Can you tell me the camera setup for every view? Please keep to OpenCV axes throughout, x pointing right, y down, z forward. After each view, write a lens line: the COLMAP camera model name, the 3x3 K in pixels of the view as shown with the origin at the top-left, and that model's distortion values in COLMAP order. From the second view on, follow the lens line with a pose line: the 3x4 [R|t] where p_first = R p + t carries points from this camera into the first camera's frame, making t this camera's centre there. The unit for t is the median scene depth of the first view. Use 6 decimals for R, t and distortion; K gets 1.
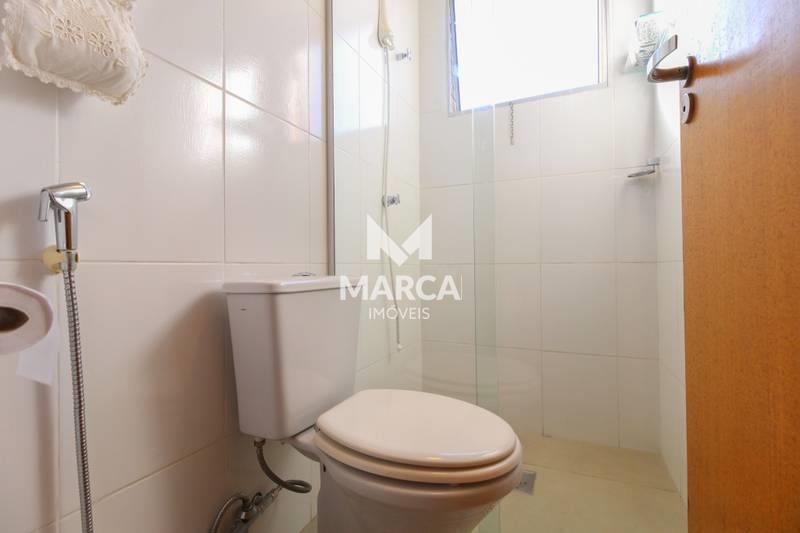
lens RADIAL K [[367.8, 0, 398.6], [0, 367.8, 265.8], [0, 0, 1]] dist [-0.001464, -0.001402]
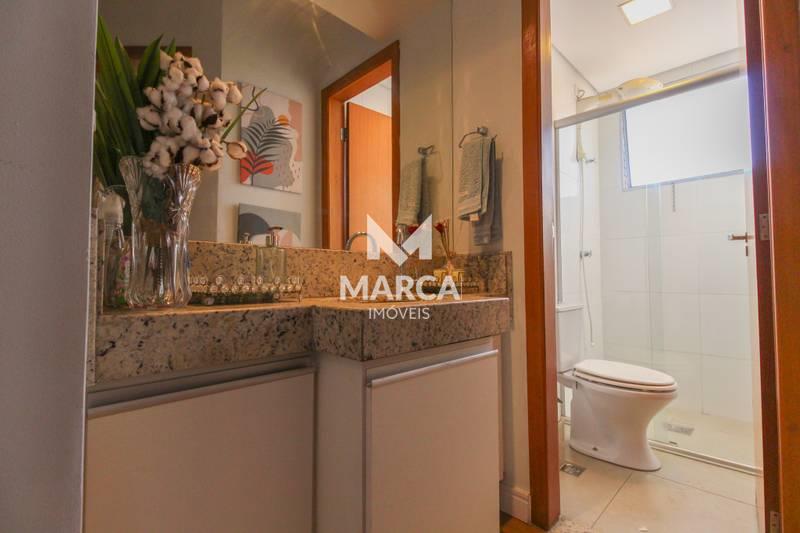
lens RADIAL K [[367.8, 0, 397.9], [0, 367.8, 266.1], [0, 0, 1]] dist [-0.001464, -0.001402]
pose [[0.936268, -0.003901, -0.351264, -0.214201], [-0.006852, 0.999545, -0.029364, -0.065467], [0.351219, 0.029899, 0.935816, -0.769028]]
